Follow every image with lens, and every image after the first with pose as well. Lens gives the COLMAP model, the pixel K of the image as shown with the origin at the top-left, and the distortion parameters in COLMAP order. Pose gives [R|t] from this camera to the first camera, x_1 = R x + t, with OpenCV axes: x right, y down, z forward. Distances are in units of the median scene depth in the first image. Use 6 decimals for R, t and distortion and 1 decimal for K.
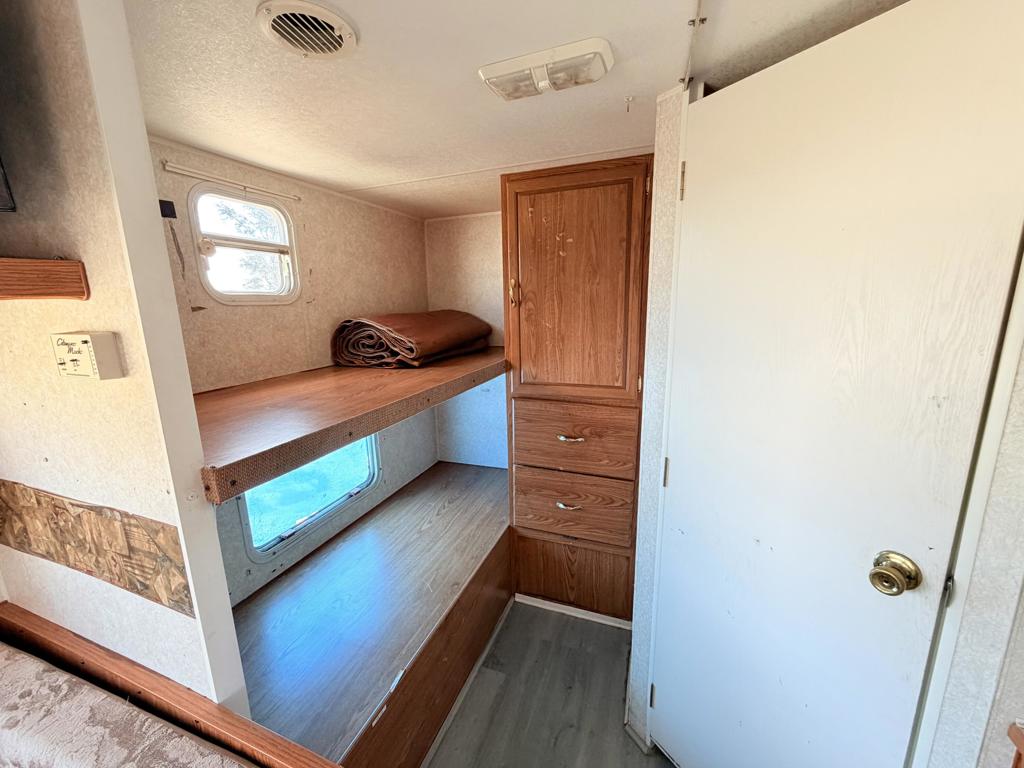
lens RADIAL K [[409.0, 0, 512.0], [0, 409.0, 384.0], [0, 0, 1]] dist [0.002390, -0.000126]
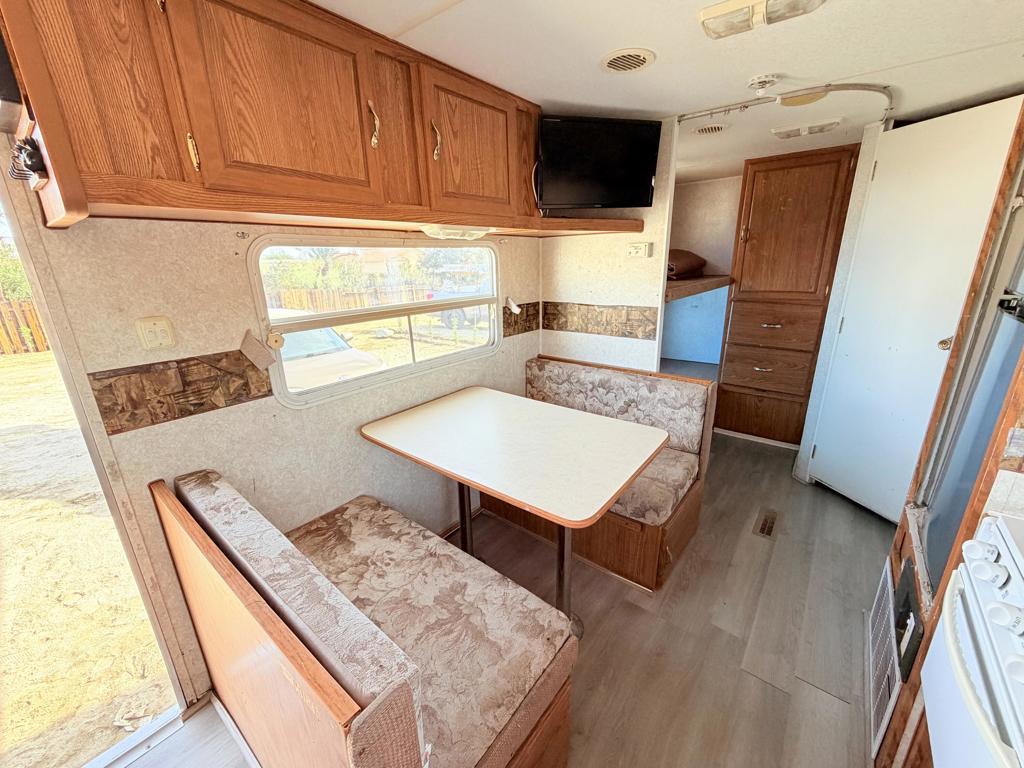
lens RADIAL K [[409.0, 0, 512.0], [0, 409.0, 384.0], [0, 0, 1]] dist [0.002390, -0.000126]
pose [[0.950706, 0.089842, -0.296794, -0.344948], [-0.058527, 0.991895, 0.112778, 0.248164], [0.304521, -0.089848, 0.948259, -0.915148]]
